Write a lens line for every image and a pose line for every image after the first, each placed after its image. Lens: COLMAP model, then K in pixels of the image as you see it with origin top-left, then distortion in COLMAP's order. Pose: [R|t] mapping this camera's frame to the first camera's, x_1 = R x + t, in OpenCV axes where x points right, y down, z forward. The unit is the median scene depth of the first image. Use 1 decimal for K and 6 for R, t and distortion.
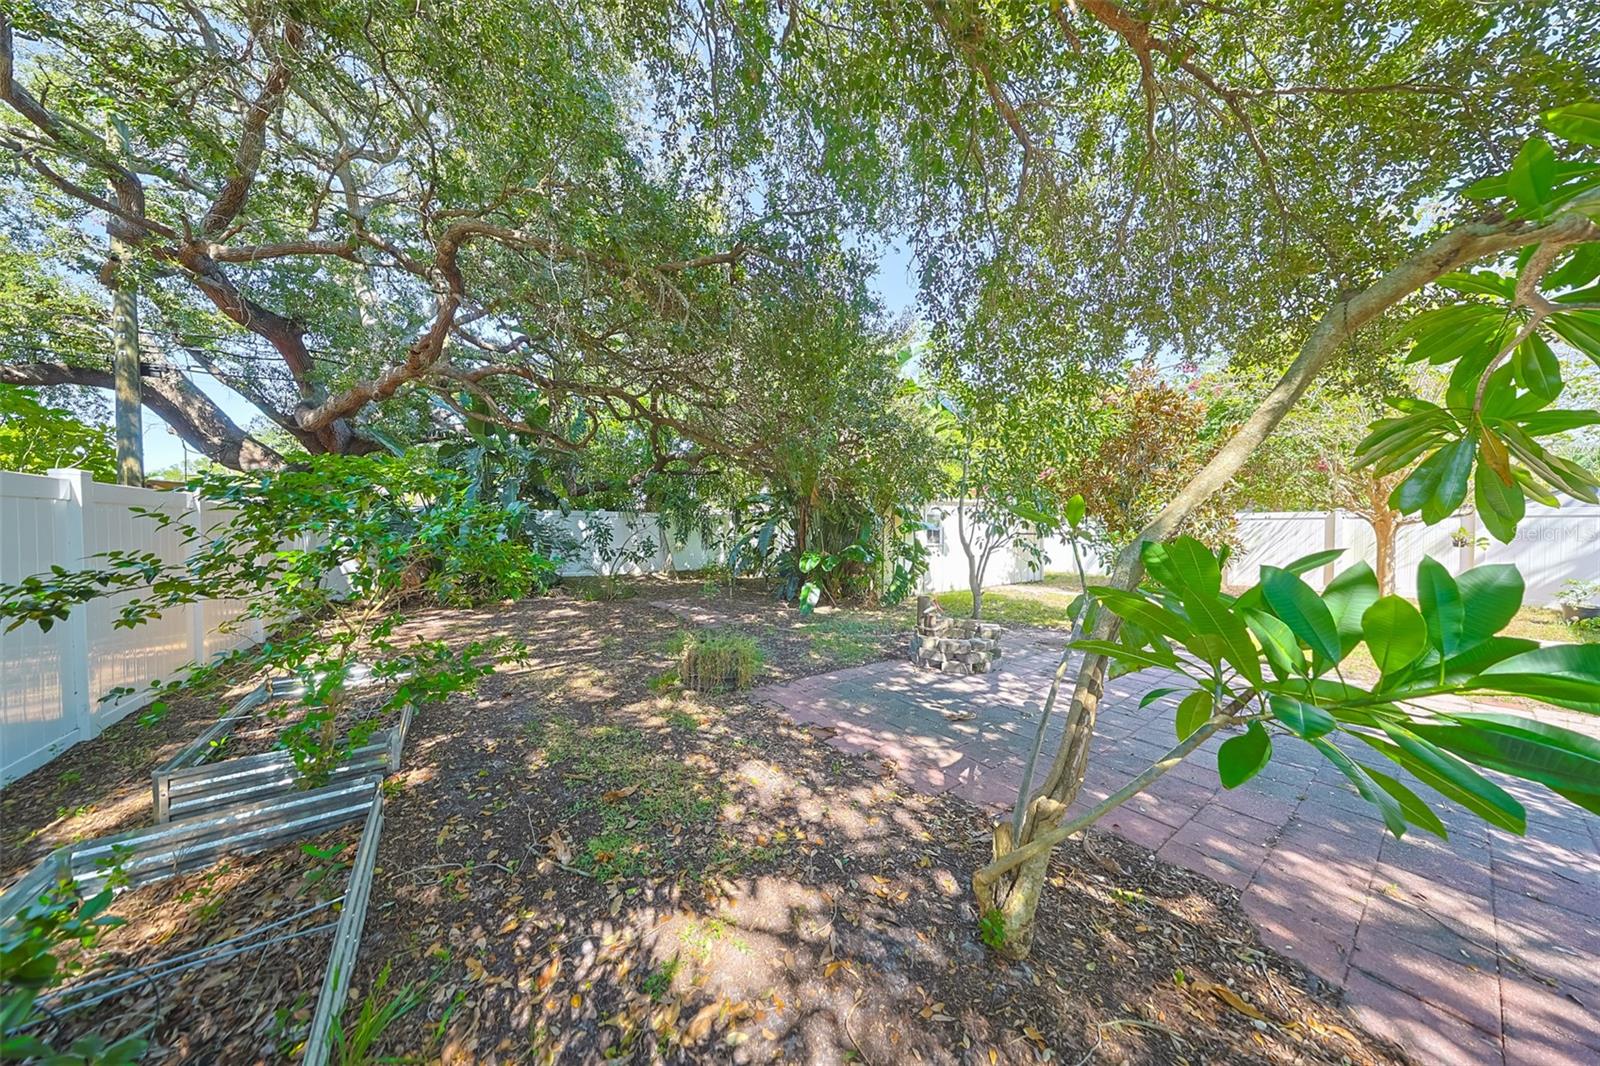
lens RADIAL K [[487.2, 0, 803.4], [0, 487.2, 532.0], [0, 0, 1]] dist [-0.000305, -0.000052]
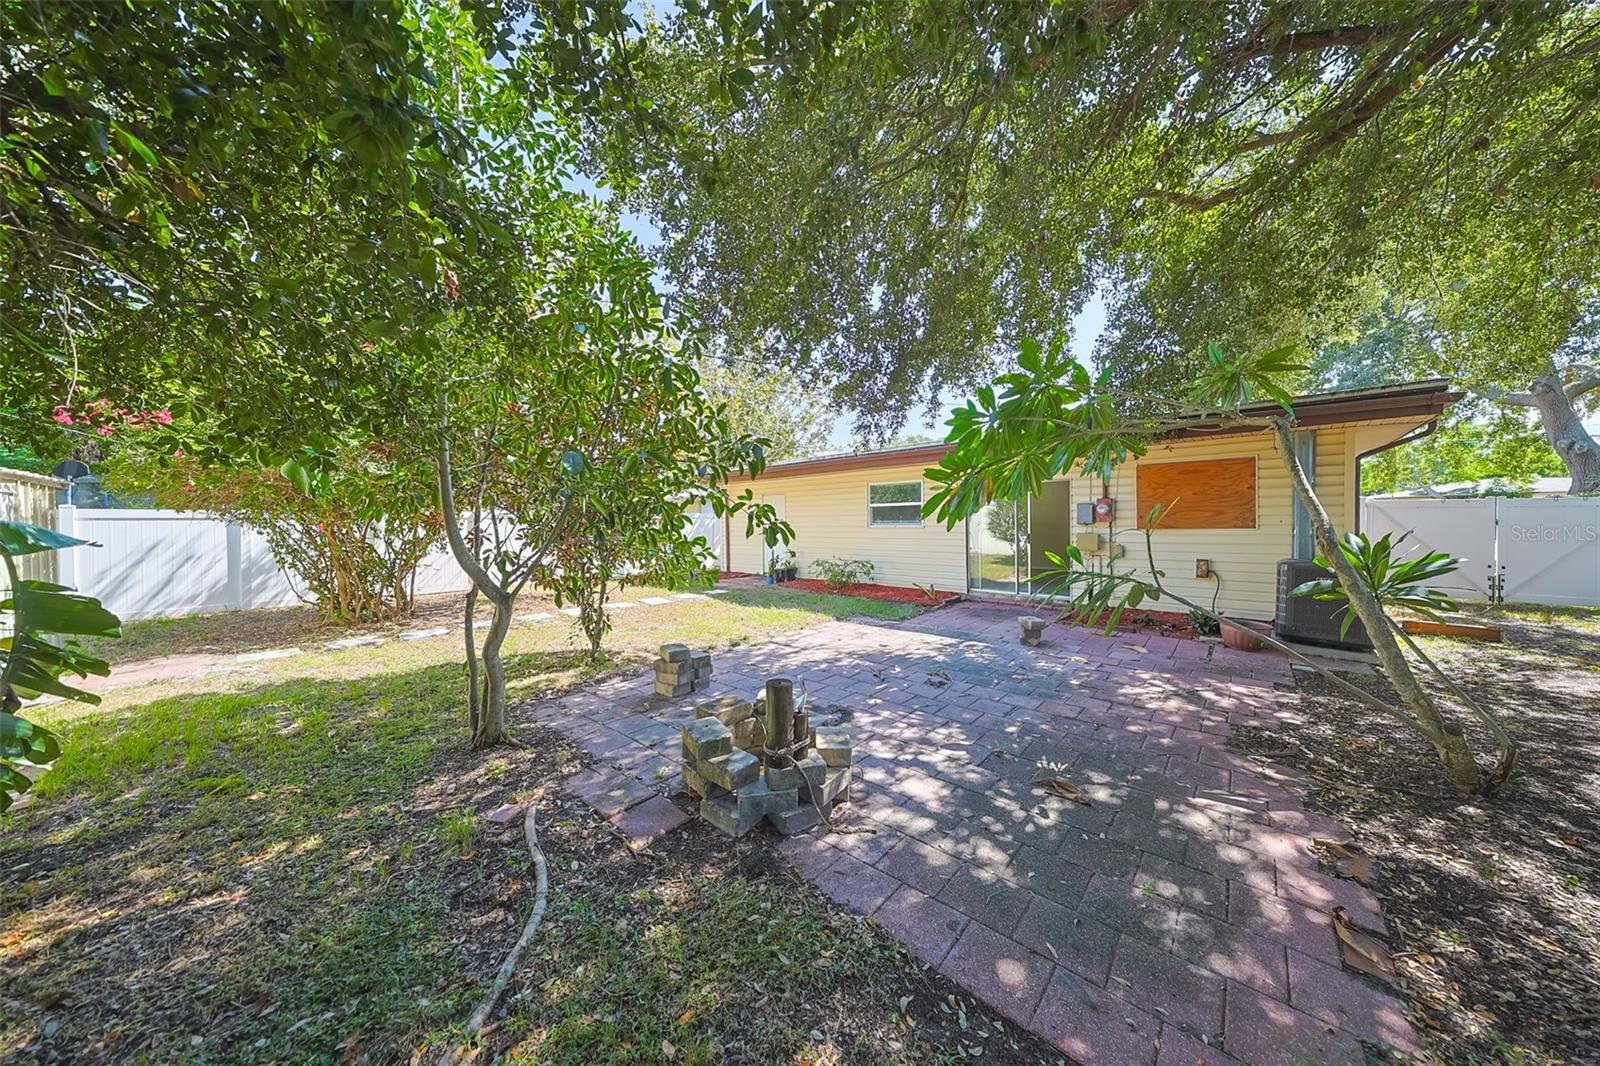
lens RADIAL K [[487.2, 0, 803.4], [0, 487.2, 532.0], [0, 0, 1]] dist [-0.000305, -0.000052]
pose [[-0.192094, -0.017303, 0.981224, -0.394454], [0.022120, 0.999514, 0.021956, -0.048216], [-0.981127, 0.025922, -0.191618, 1.899016]]
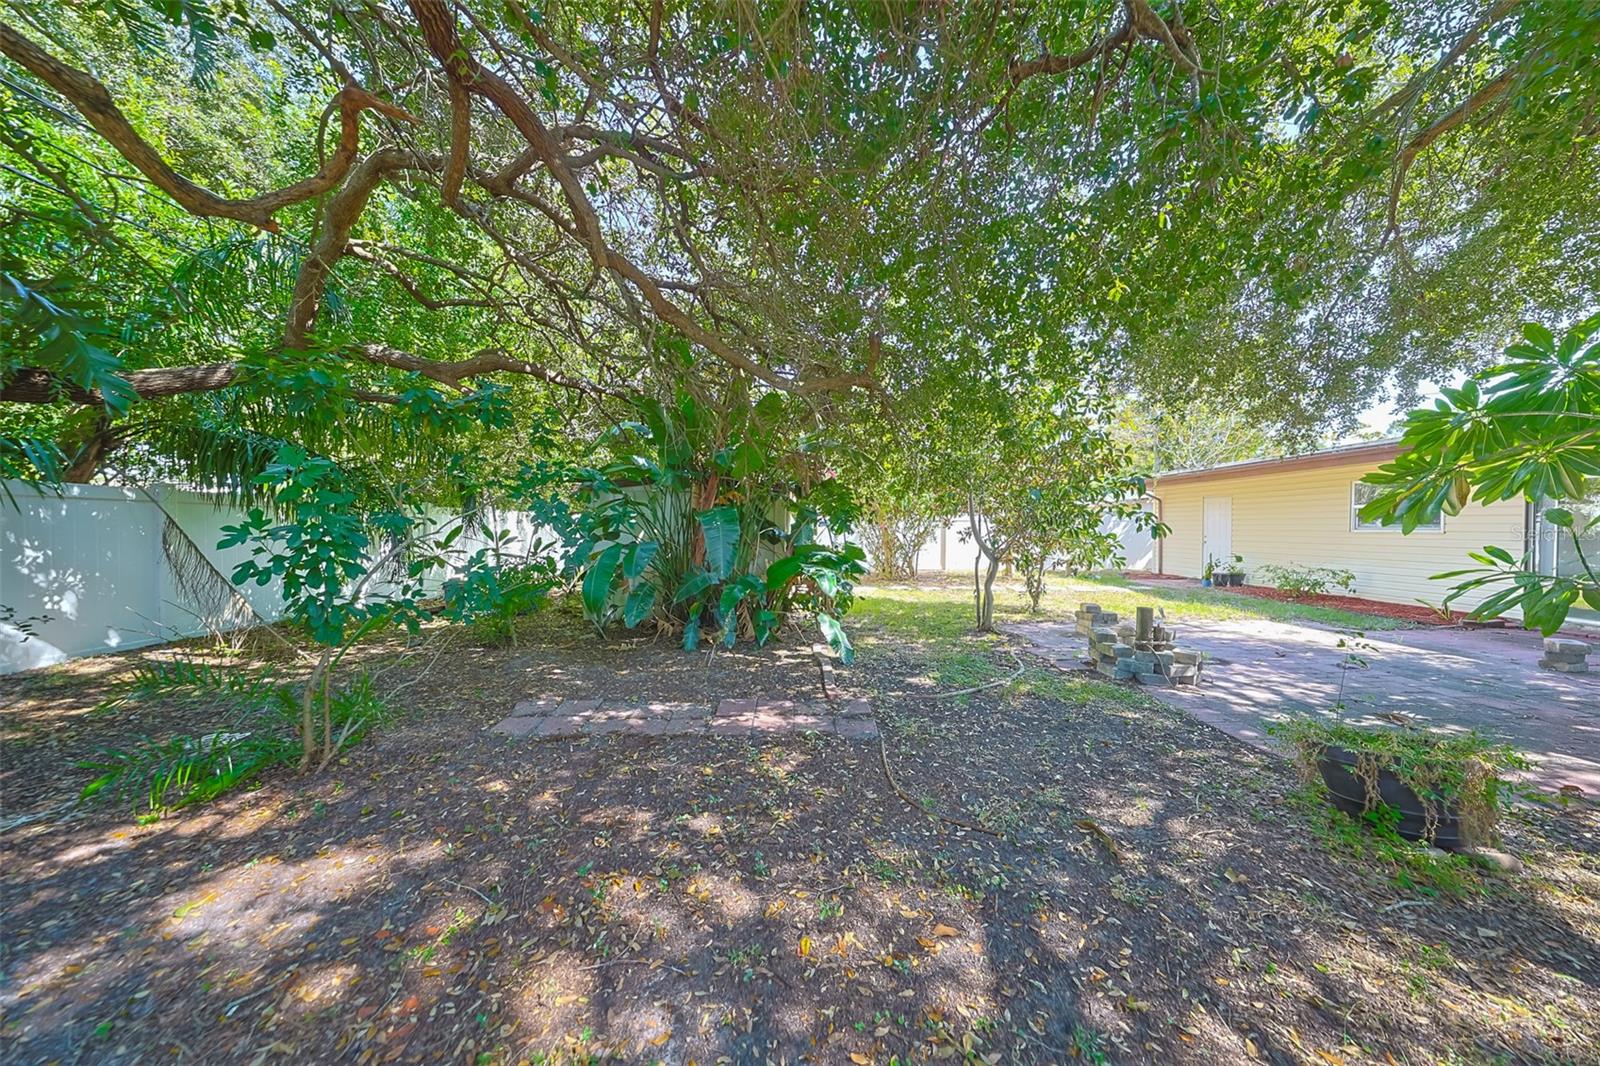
lens RADIAL K [[487.2, 0, 803.4], [0, 487.2, 532.0], [0, 0, 1]] dist [-0.000305, -0.000052]
pose [[0.590660, -0.005044, 0.806905, -1.512612], [0.004870, 0.999985, 0.002686, -0.025660], [-0.806906, 0.002343, 0.590675, 1.744117]]
